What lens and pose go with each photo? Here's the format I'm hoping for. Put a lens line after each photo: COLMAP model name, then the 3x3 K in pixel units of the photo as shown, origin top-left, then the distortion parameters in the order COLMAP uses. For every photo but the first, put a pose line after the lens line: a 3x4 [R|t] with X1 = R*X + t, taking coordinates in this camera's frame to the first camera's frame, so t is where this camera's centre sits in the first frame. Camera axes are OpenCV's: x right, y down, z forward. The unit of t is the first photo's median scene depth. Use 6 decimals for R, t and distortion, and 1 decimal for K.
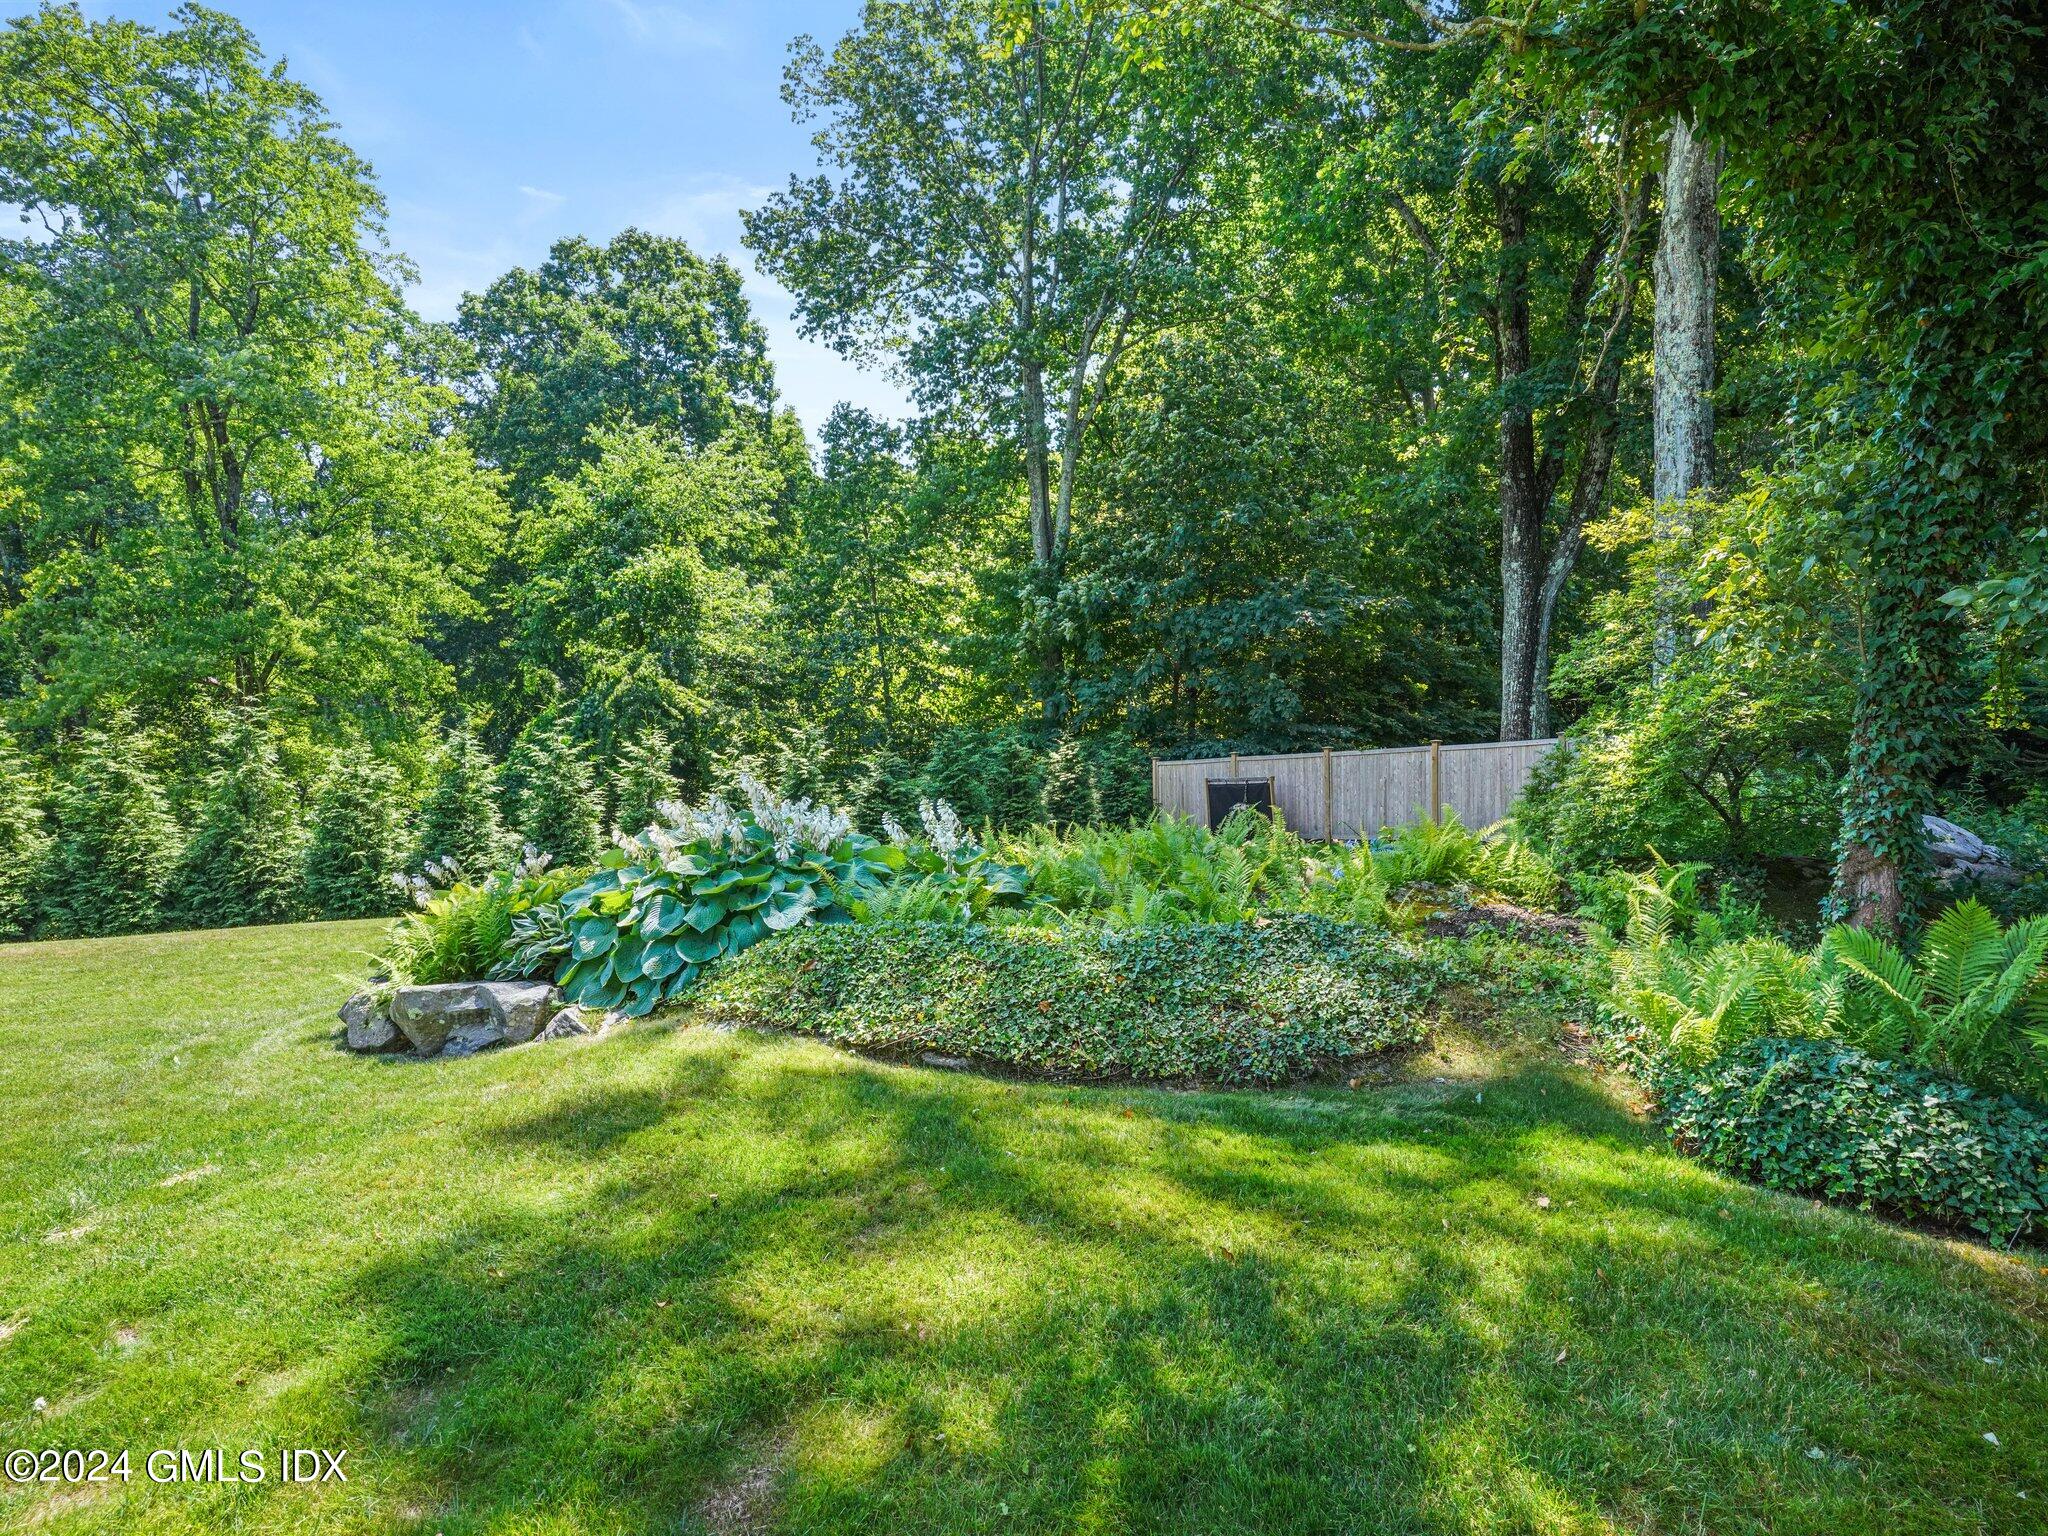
lens RADIAL K [[1120.8, 0, 1023.8], [0, 1120.8, 763.5], [0, 0, 1]] dist [-0.067809, 0.022926]
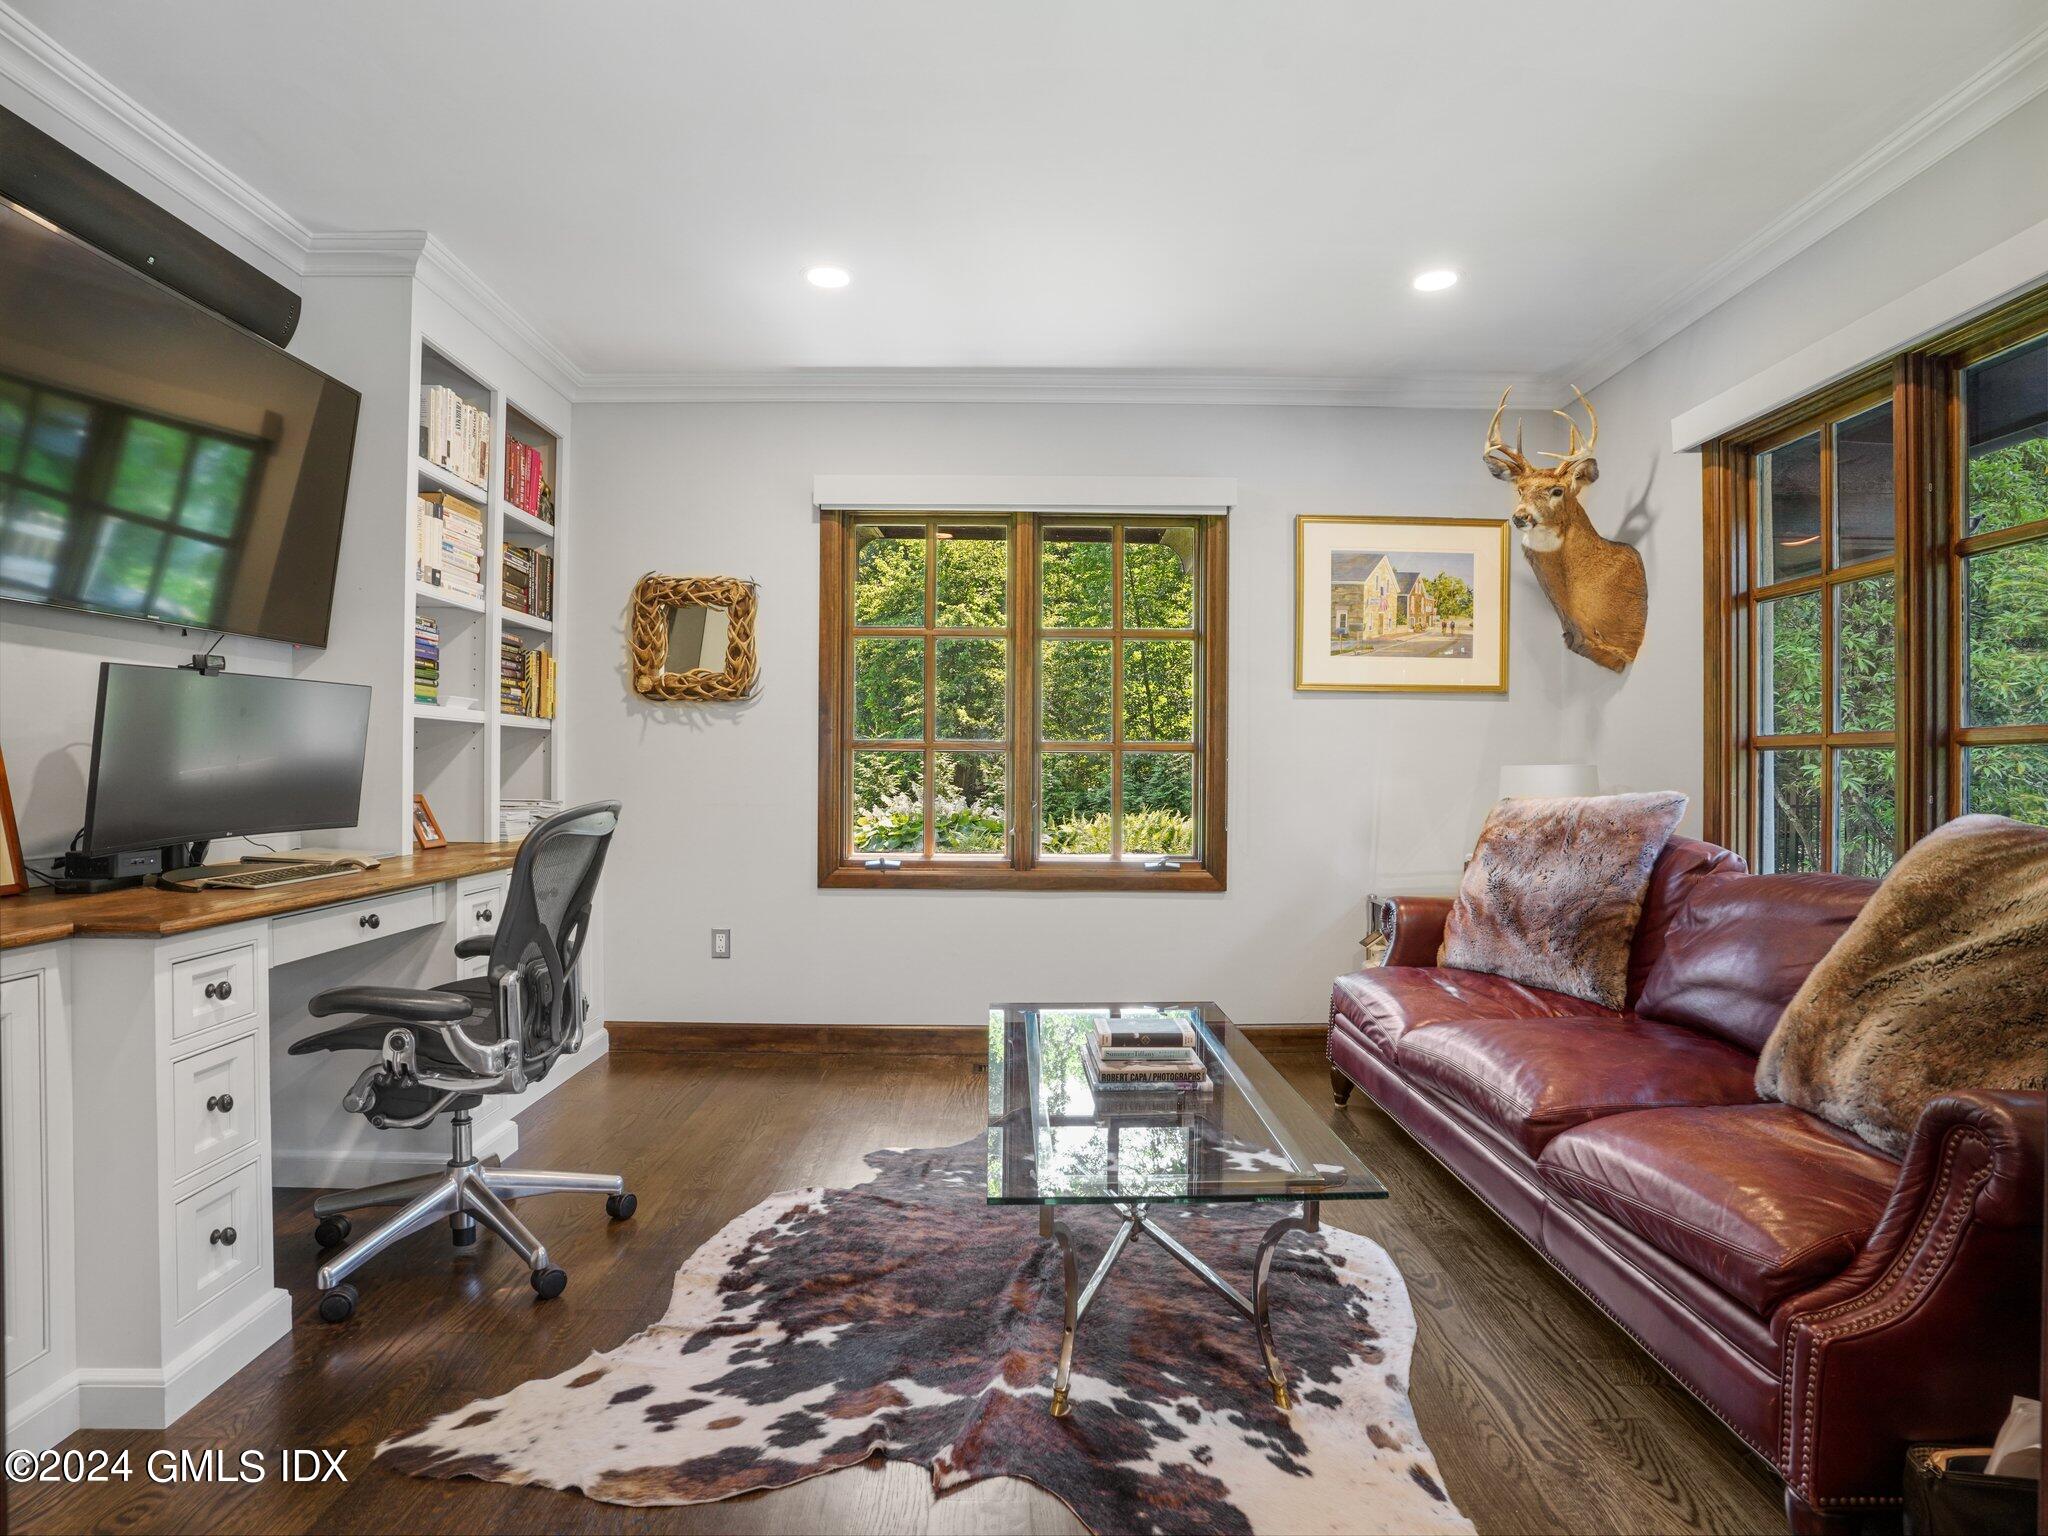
lens RADIAL K [[1120.8, 0, 1026.3], [0, 1120.8, 768.1], [0, 0, 1]] dist [-0.067809, 0.022926]
pose [[0.956026, 0.007789, -0.293179, 0.183229], [-0.010521, 0.999915, -0.007743, -0.001085], [0.293093, 0.010487, 0.956026, -0.315082]]
